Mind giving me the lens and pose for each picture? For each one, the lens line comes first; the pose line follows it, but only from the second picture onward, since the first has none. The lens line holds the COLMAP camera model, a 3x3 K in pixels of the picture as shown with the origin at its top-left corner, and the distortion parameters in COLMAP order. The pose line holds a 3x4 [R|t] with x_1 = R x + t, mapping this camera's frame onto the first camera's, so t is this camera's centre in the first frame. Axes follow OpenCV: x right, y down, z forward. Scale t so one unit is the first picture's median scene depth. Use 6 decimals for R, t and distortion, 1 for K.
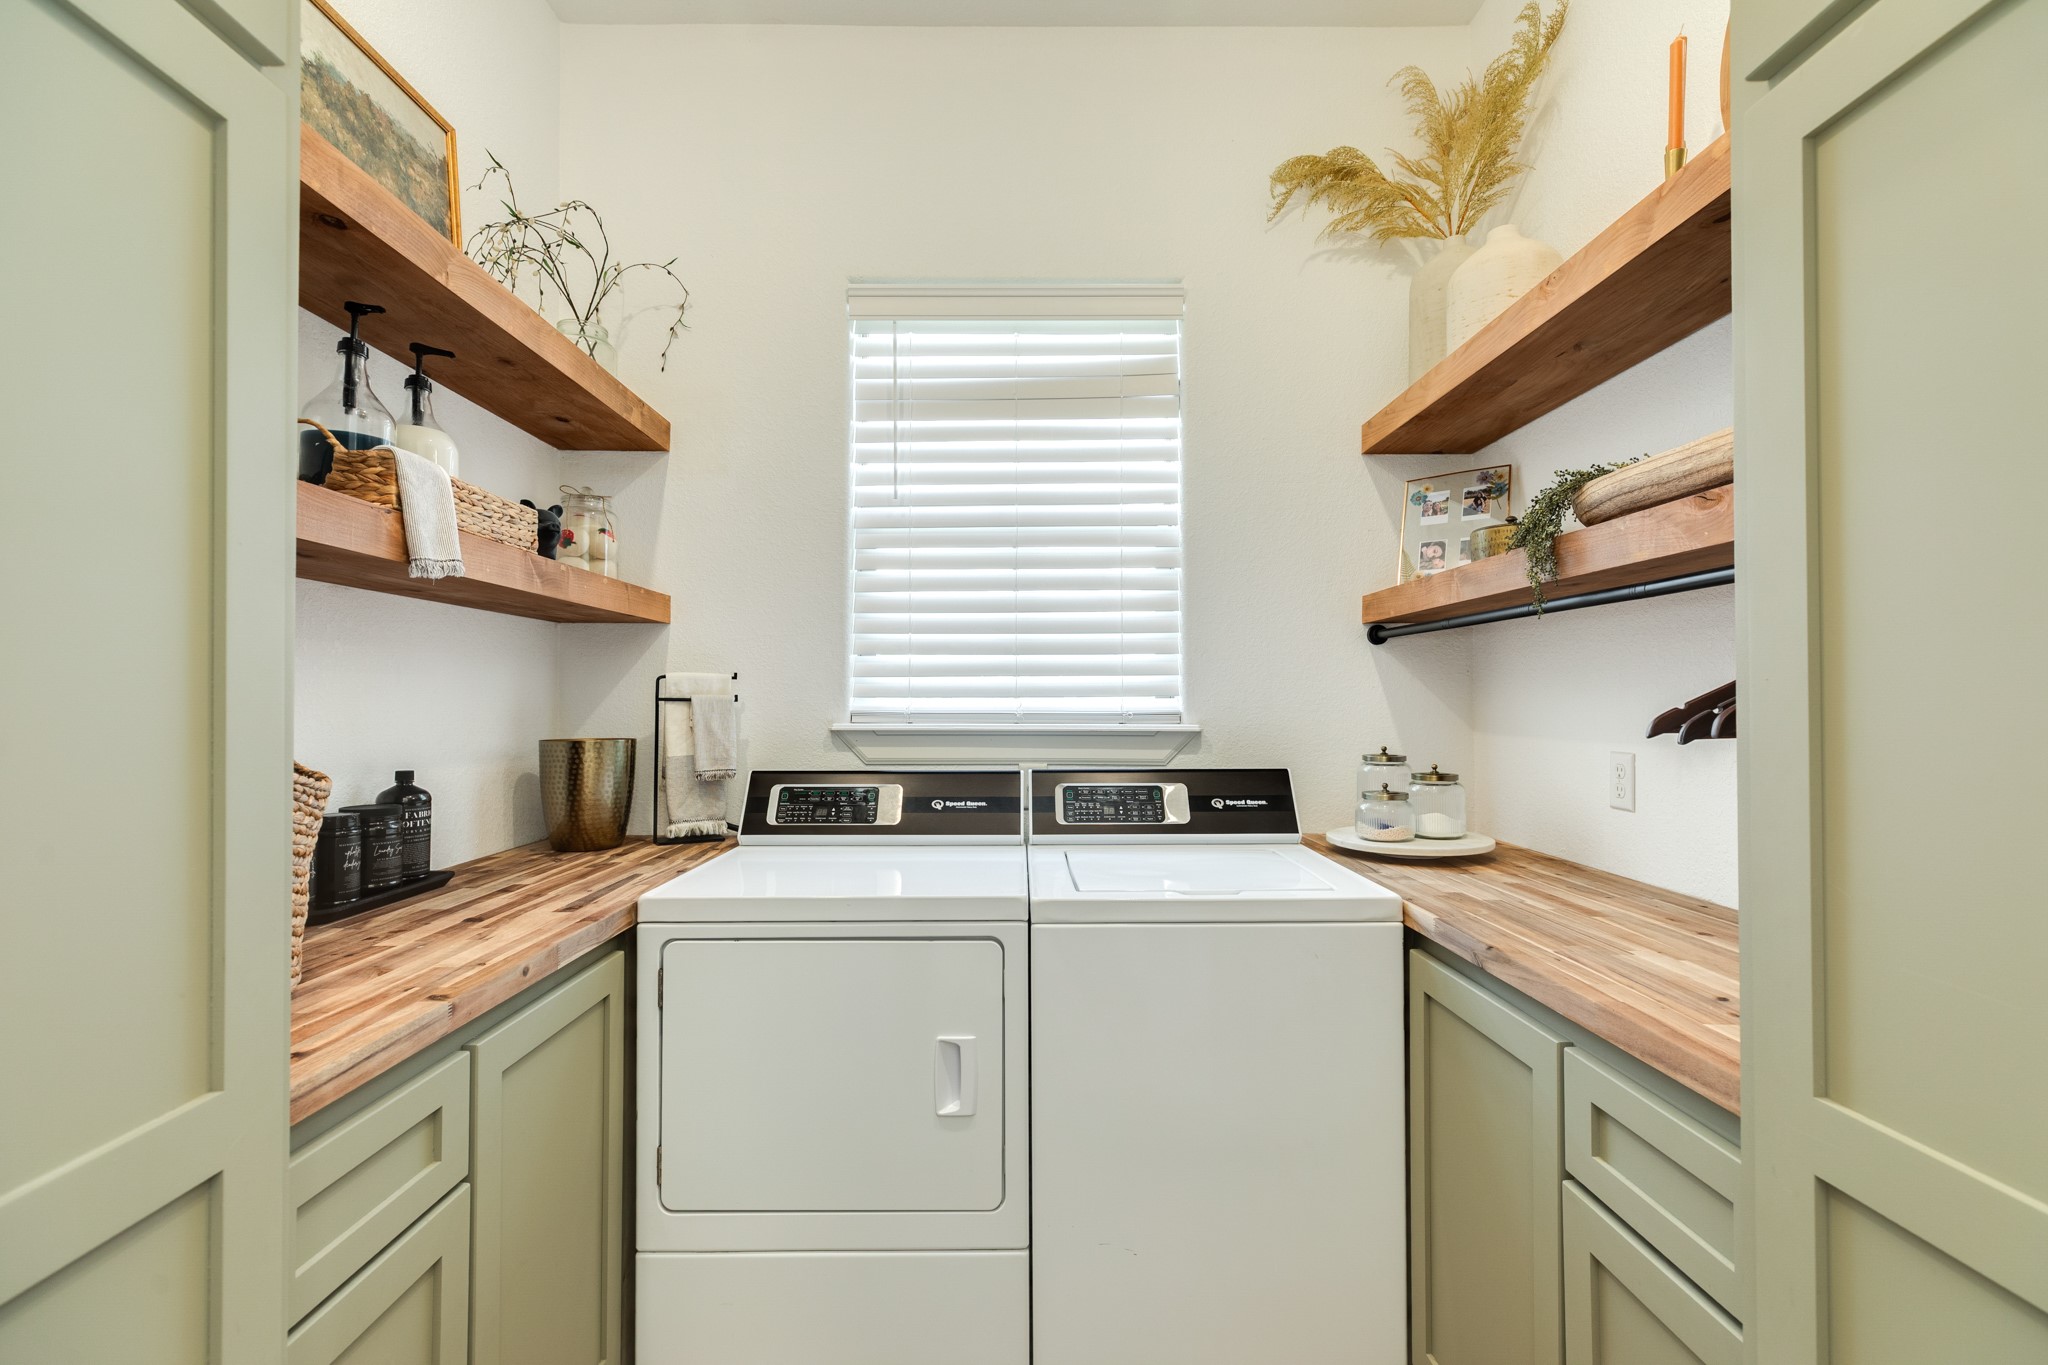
lens RADIAL K [[911.2, 0, 1022.5], [0, 911.2, 686.3], [0, 0, 1]] dist [0.003370, -0.000652]
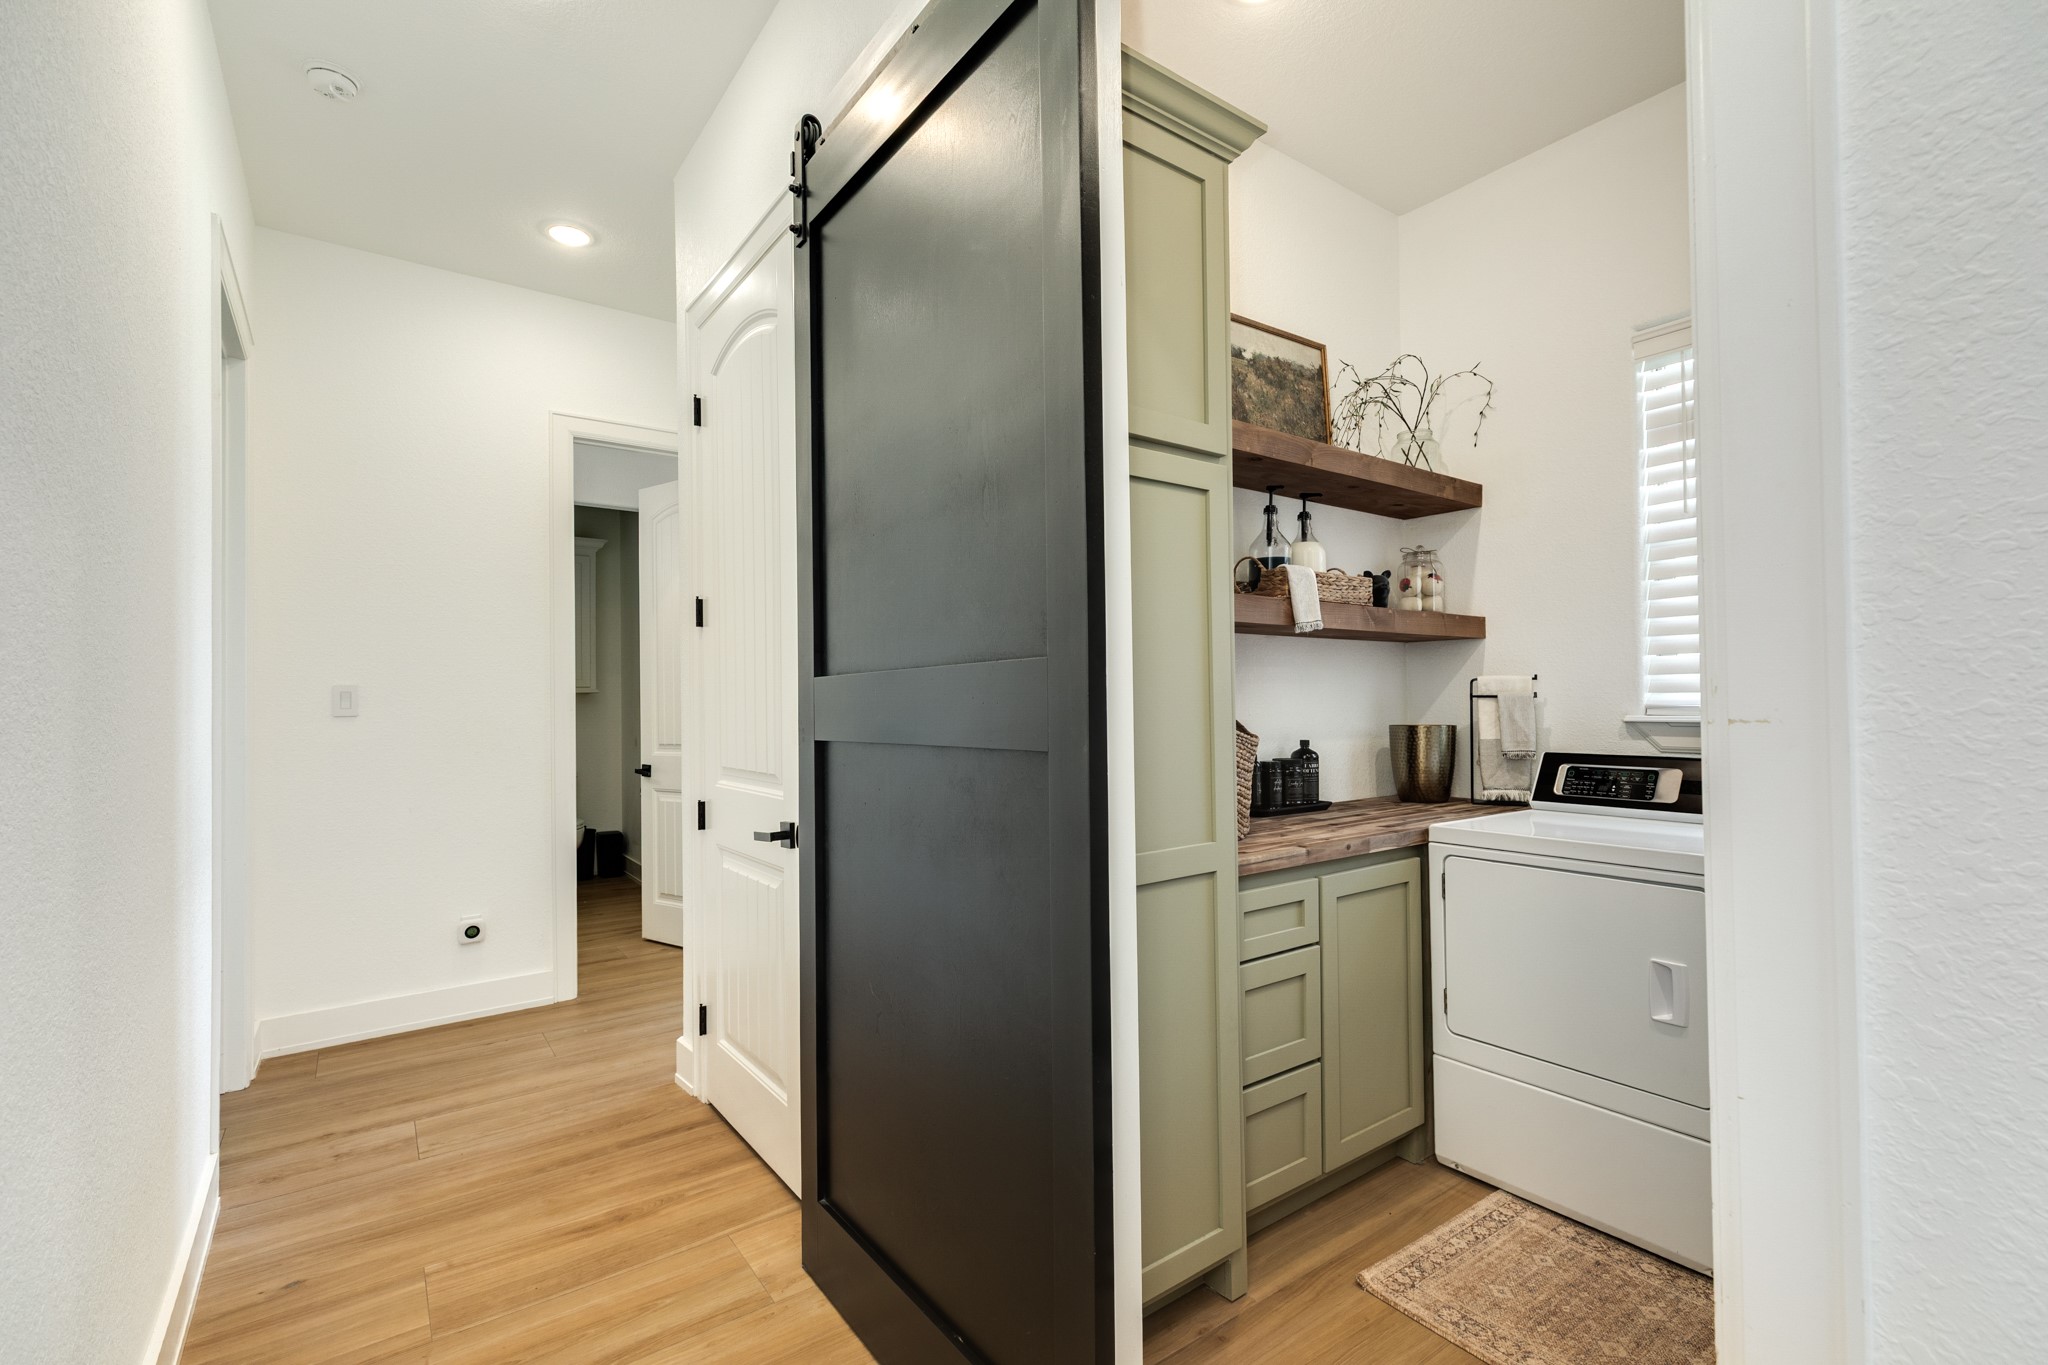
lens RADIAL K [[948.6, 0, 1026.0], [0, 948.6, 696.6], [0, 0, 1]] dist [0.001991, -0.000008]
pose [[0.587478, -0.010421, -0.809173, 0.424081], [0.023288, 0.999721, 0.004033, -0.007692], [0.808905, -0.021214, 0.587556, -0.434136]]
